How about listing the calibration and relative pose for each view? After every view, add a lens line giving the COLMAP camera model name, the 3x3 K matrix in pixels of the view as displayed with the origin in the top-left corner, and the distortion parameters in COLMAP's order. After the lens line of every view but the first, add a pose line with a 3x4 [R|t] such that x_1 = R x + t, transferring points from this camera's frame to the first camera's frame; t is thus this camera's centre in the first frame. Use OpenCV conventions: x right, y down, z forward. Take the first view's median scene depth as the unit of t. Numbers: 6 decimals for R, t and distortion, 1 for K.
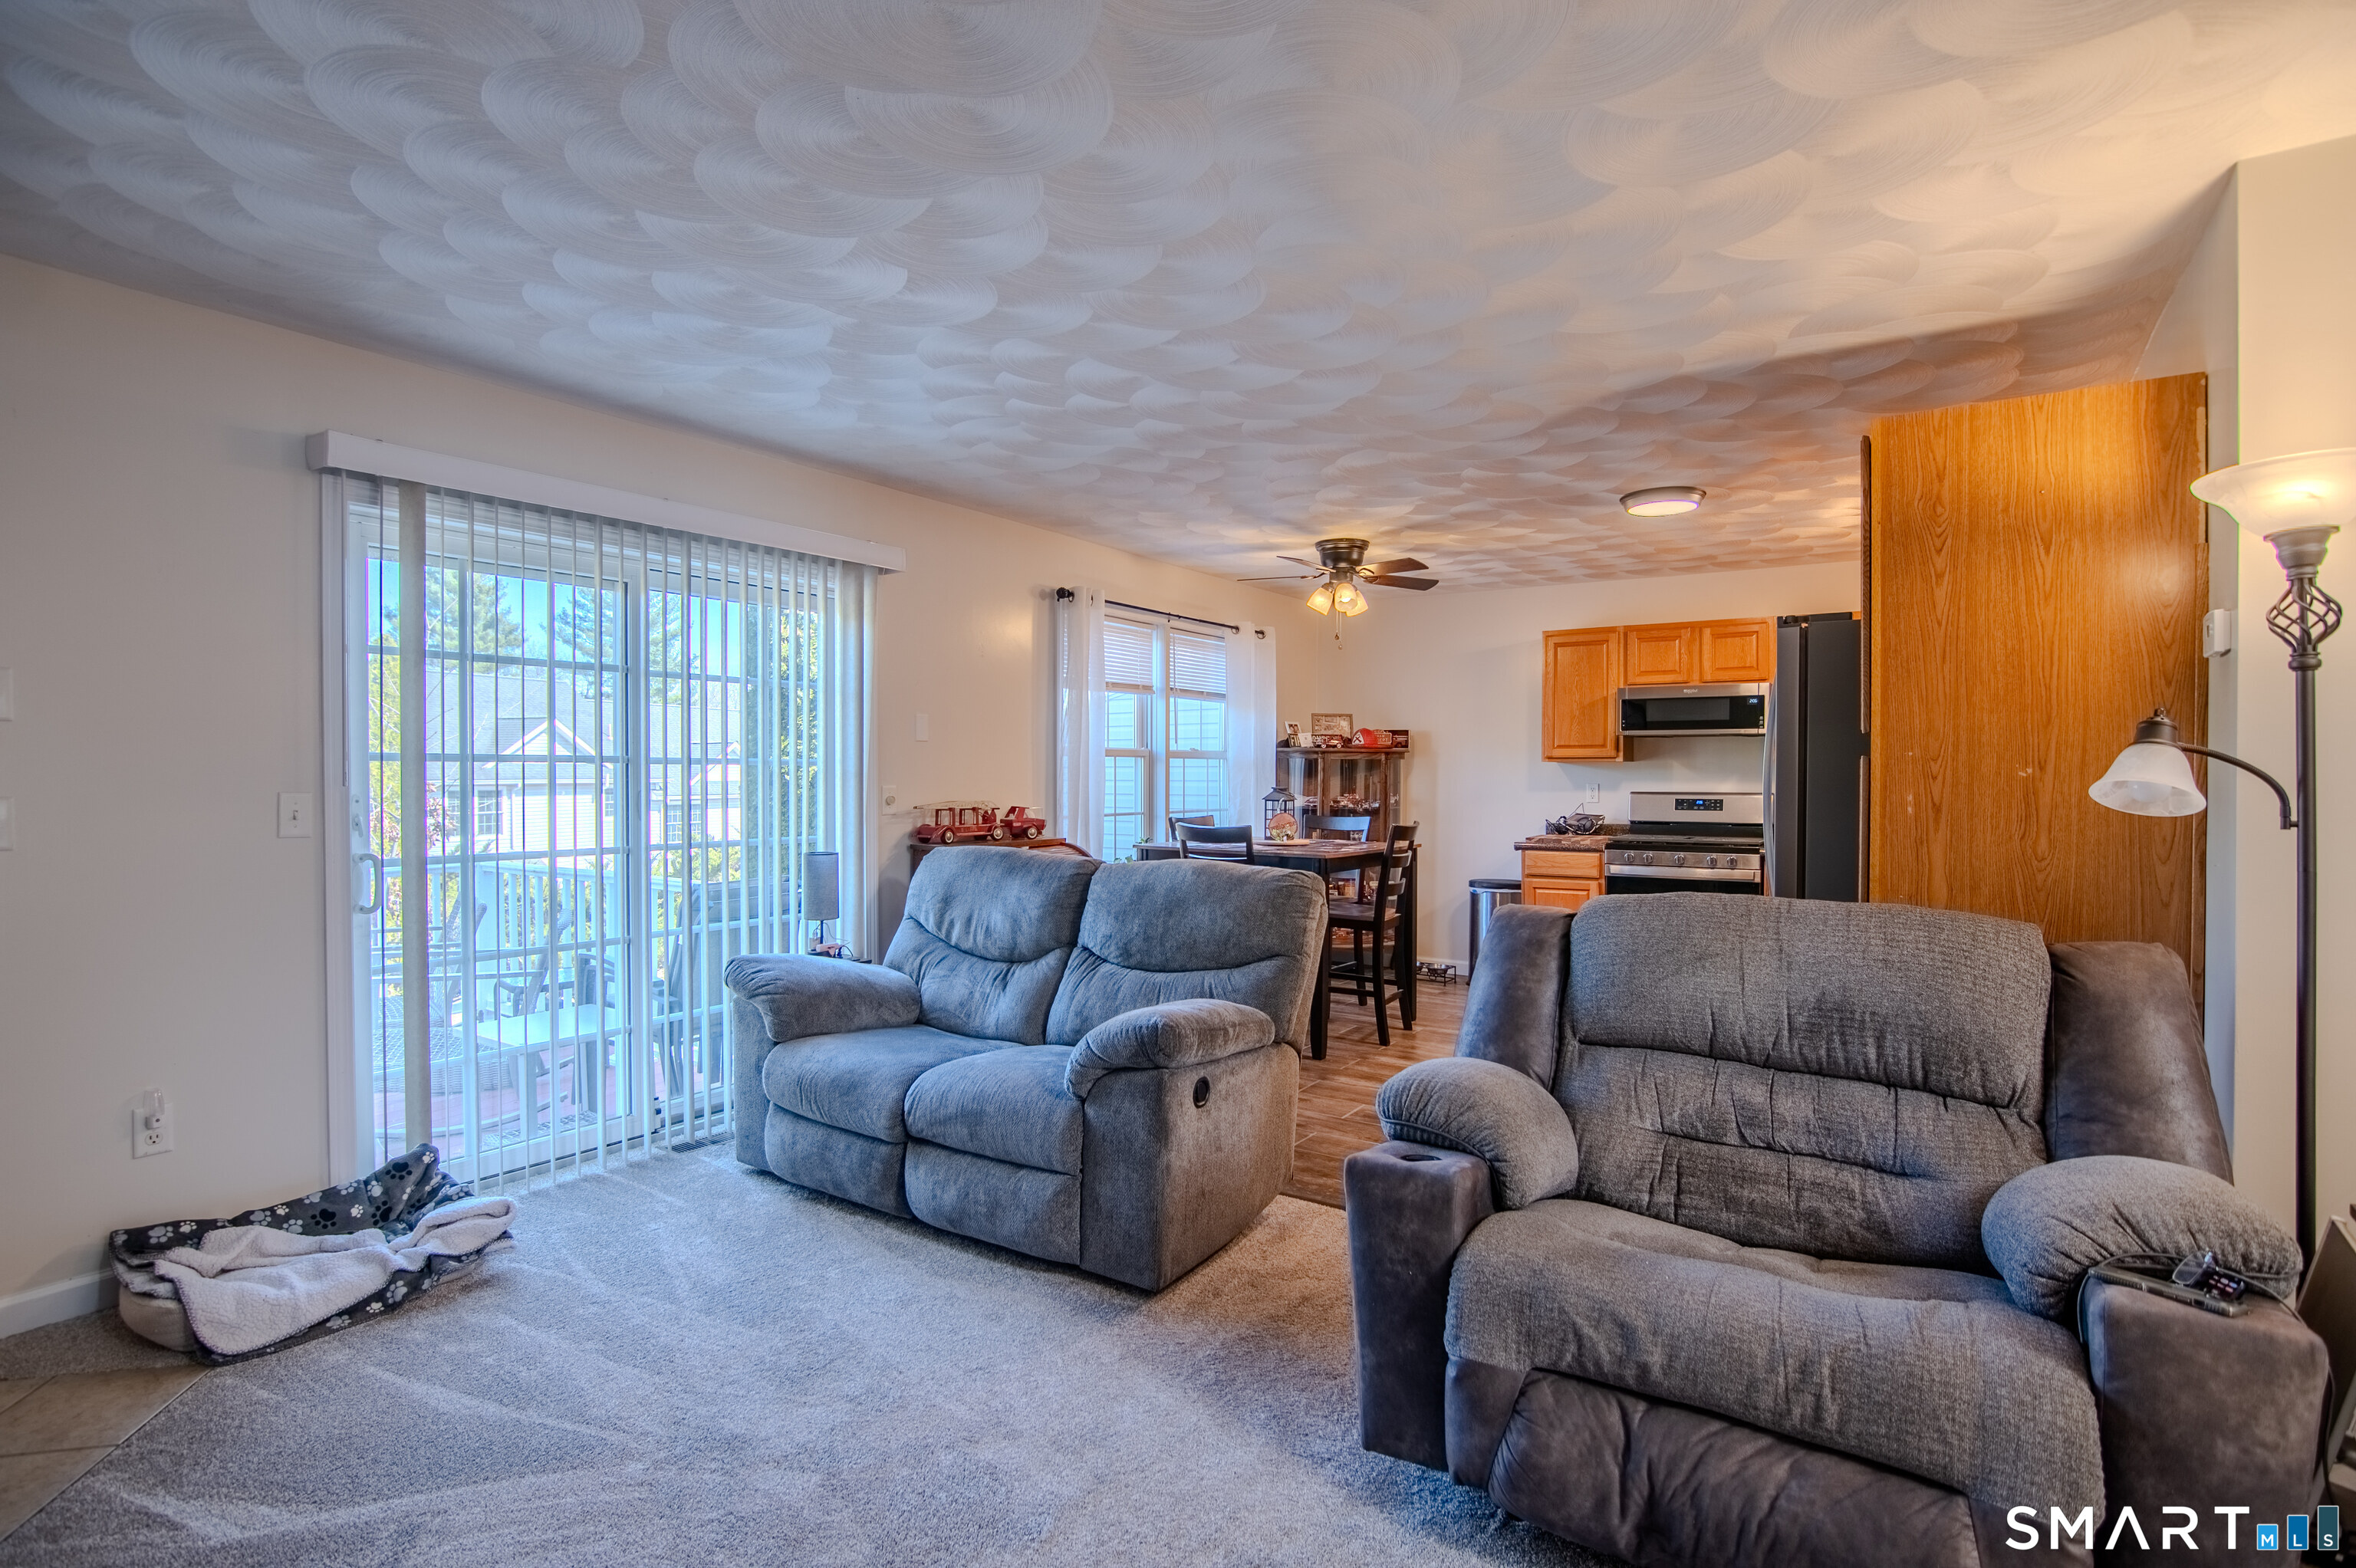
lens RADIAL K [[1146.5, 0, 1170.3], [0, 1146.5, 782.8], [0, 0, 1]] dist [-0.019204, -0.000090]
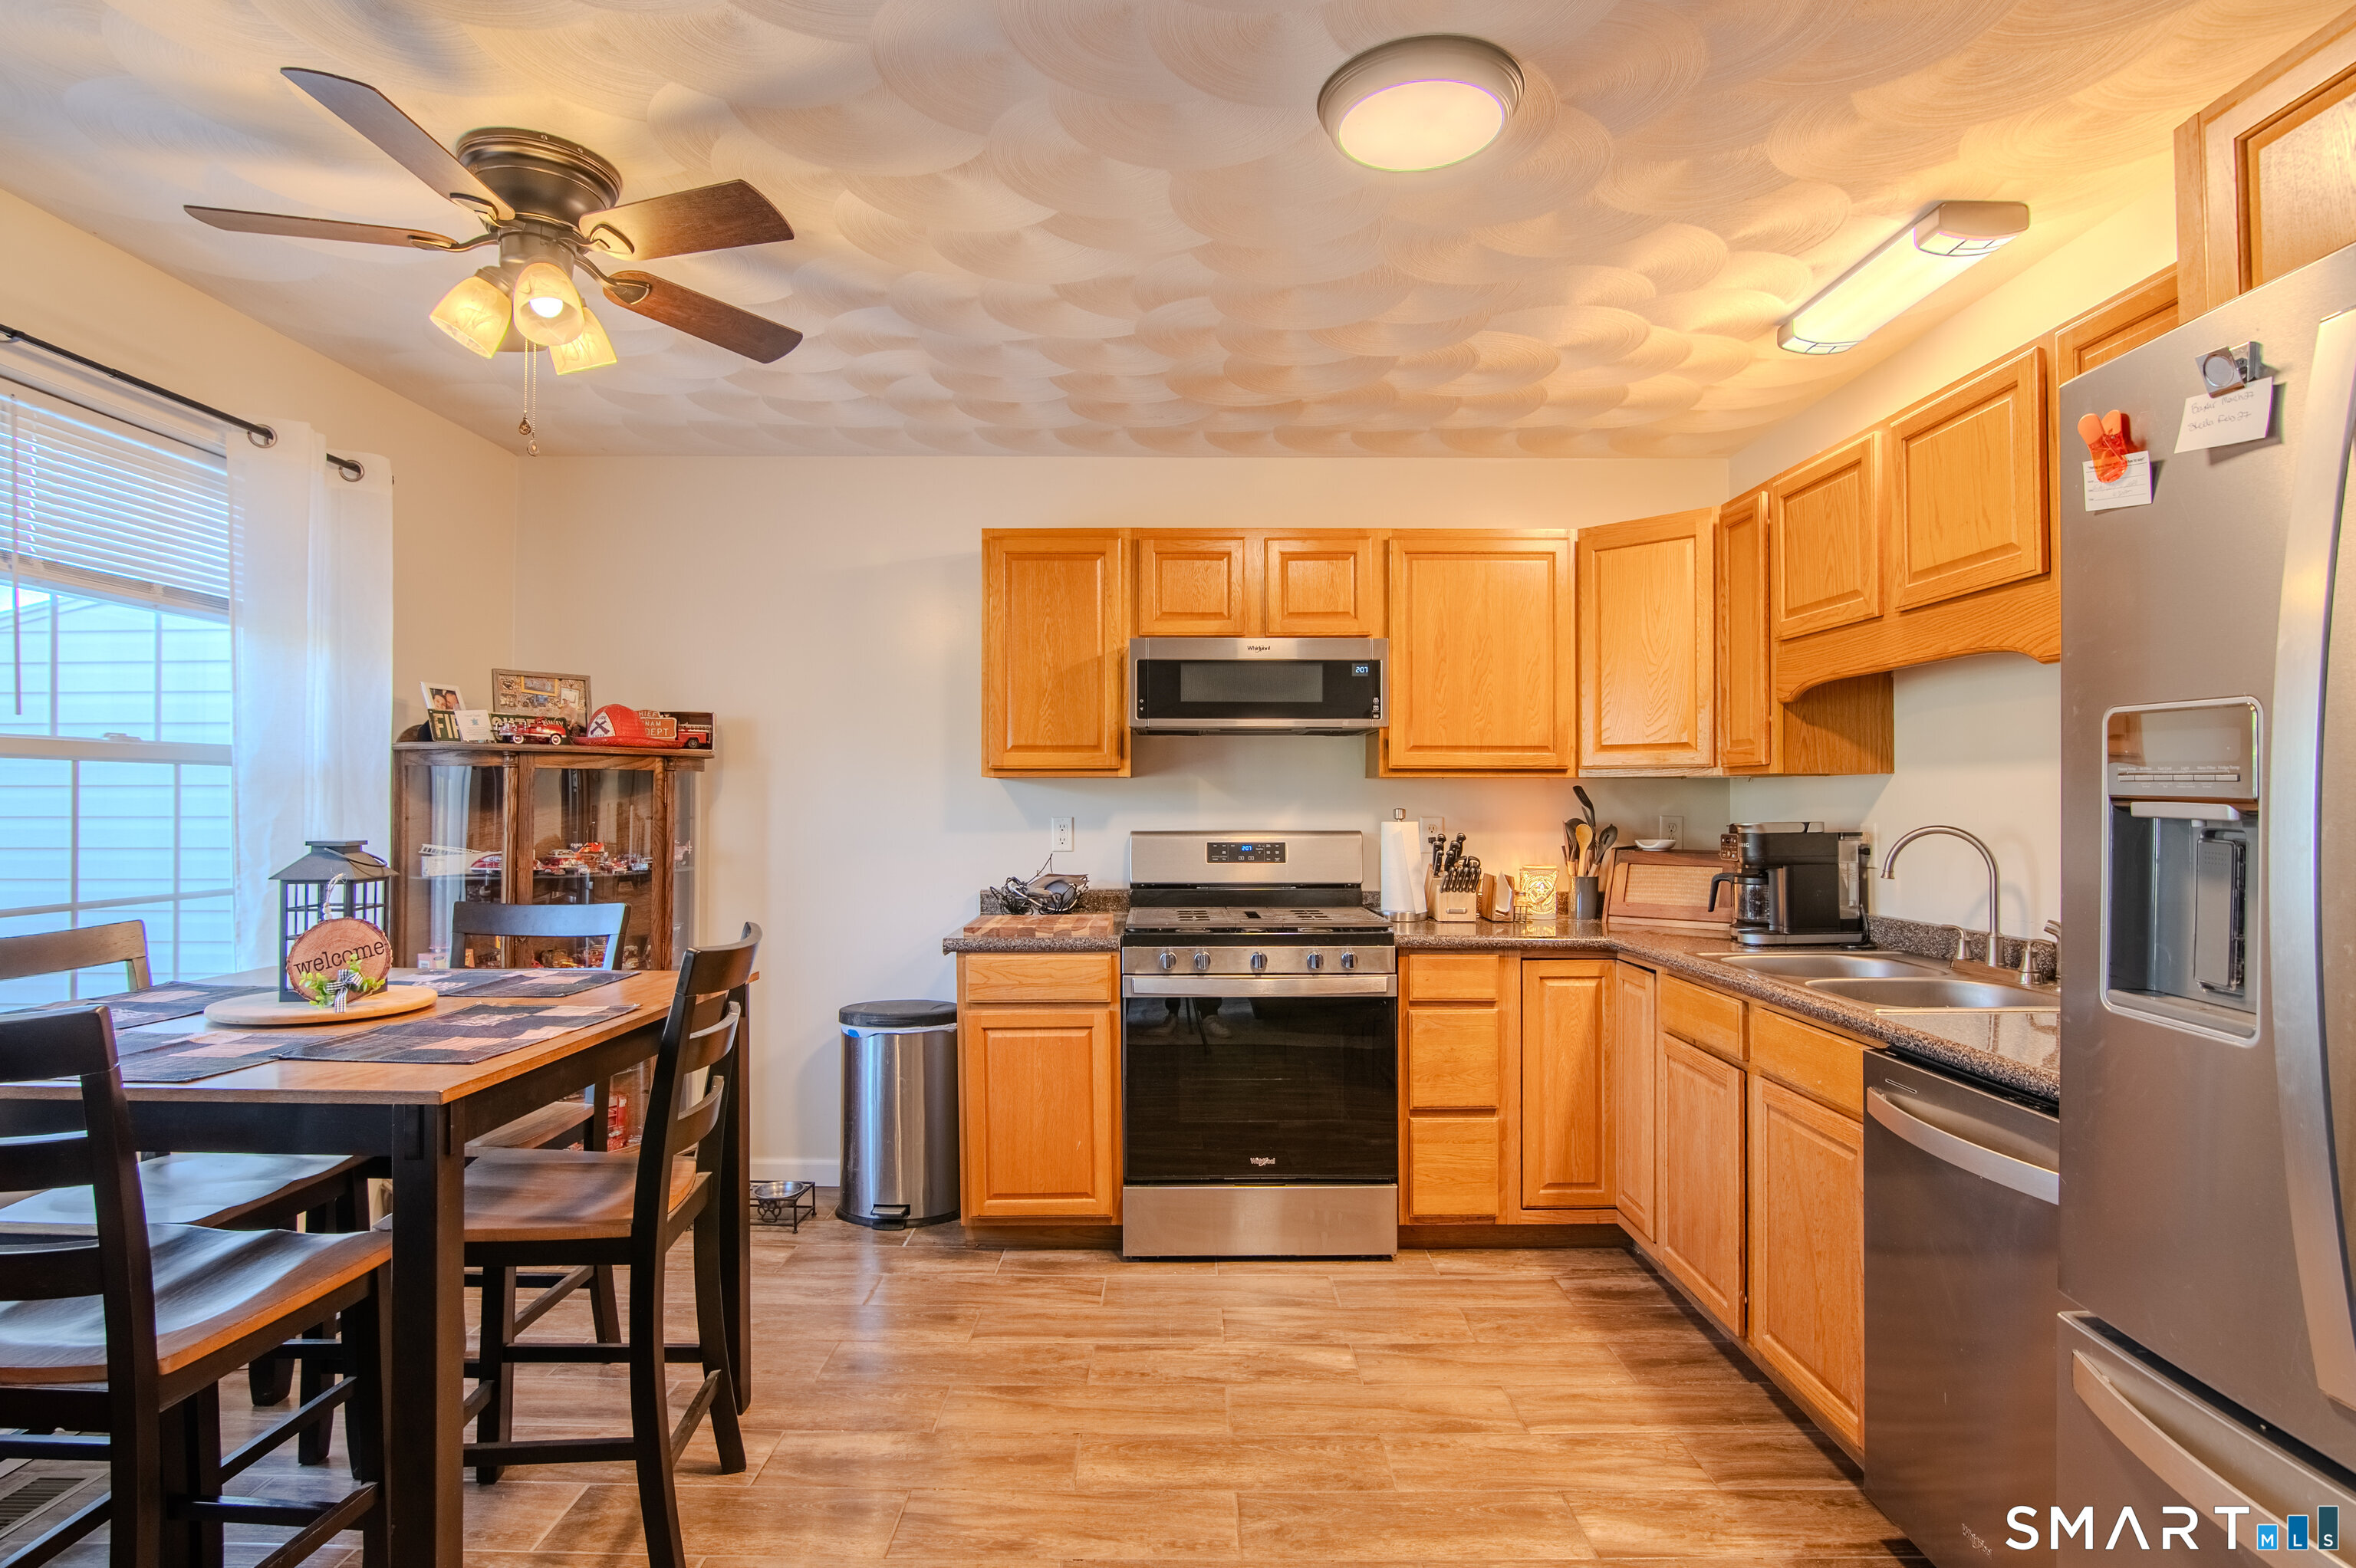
lens RADIAL K [[1146.5, 0, 1162.9], [0, 1146.5, 795.2], [0, 0, 1]] dist [-0.019204, -0.000090]
pose [[0.826011, 0.000228, 0.563653, 0.098890], [0.006991, 0.999919, -0.010649, -0.003759], [-0.563610, 0.012736, 0.825943, 0.530358]]
